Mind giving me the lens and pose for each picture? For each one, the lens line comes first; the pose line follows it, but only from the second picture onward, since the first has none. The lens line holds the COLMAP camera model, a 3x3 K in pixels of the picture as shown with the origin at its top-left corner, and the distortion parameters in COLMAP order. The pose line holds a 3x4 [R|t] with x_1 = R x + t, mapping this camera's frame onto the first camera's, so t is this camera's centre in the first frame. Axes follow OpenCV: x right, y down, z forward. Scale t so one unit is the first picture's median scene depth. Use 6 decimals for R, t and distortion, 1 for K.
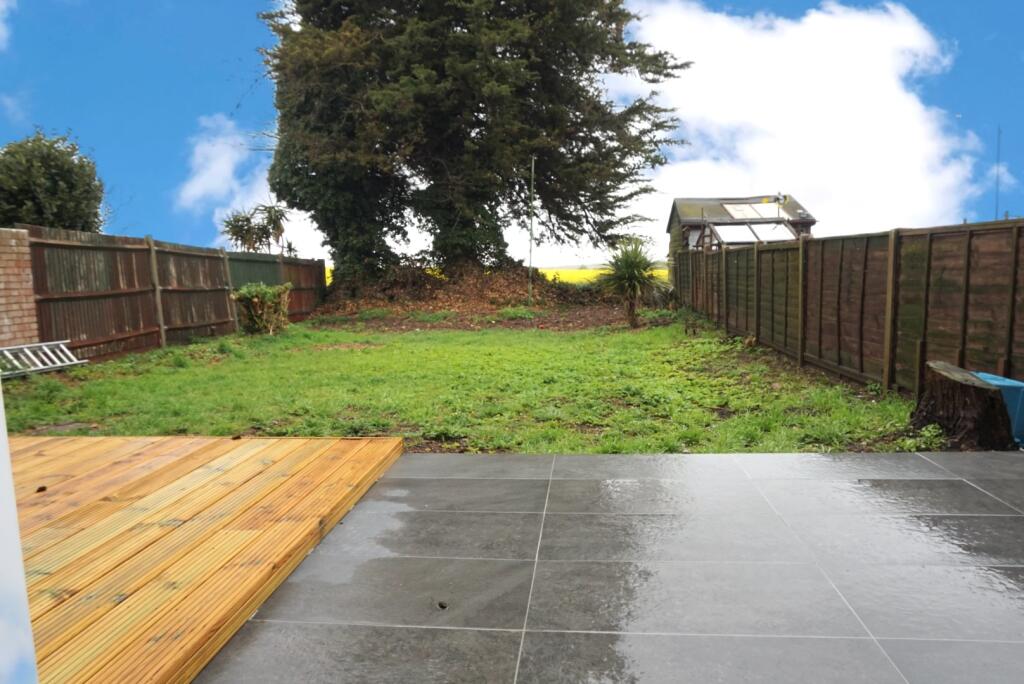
lens RADIAL K [[697.3, 0, 512.0], [0, 697.3, 342.0], [0, 0, 1]] dist [-0.028076, -0.000622]
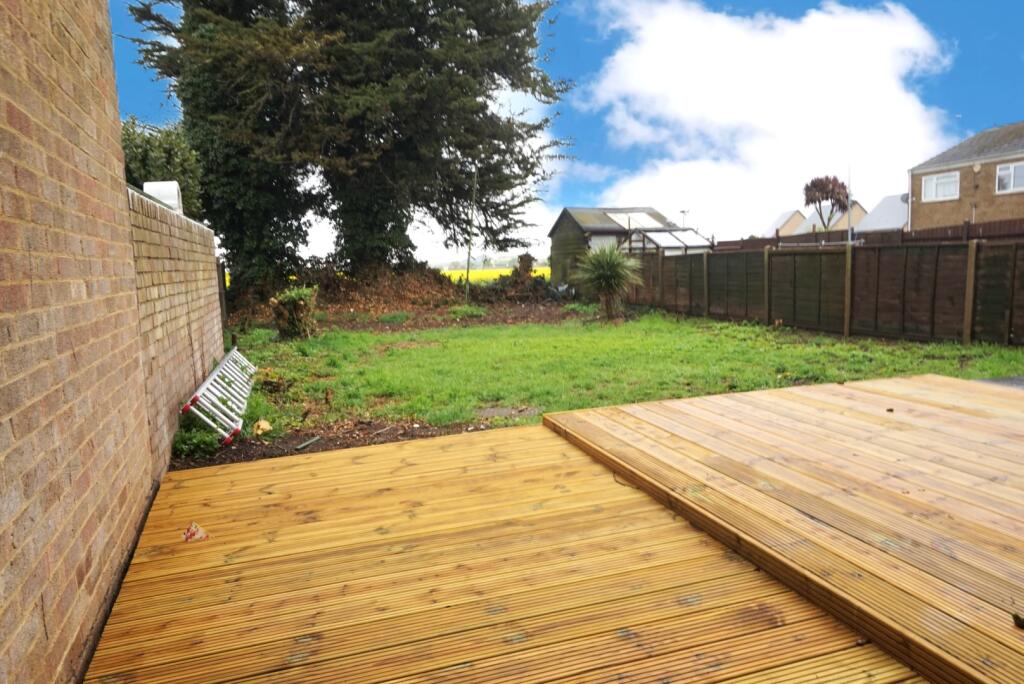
lens RADIAL K [[697.3, 0, 512.0], [0, 697.3, 342.0], [0, 0, 1]] dist [-0.028076, -0.000622]
pose [[0.924274, -0.047452, 0.378769, -0.276662], [0.048266, 0.998807, 0.007353, 0.001134], [-0.378666, 0.011485, 0.925462, -0.016883]]
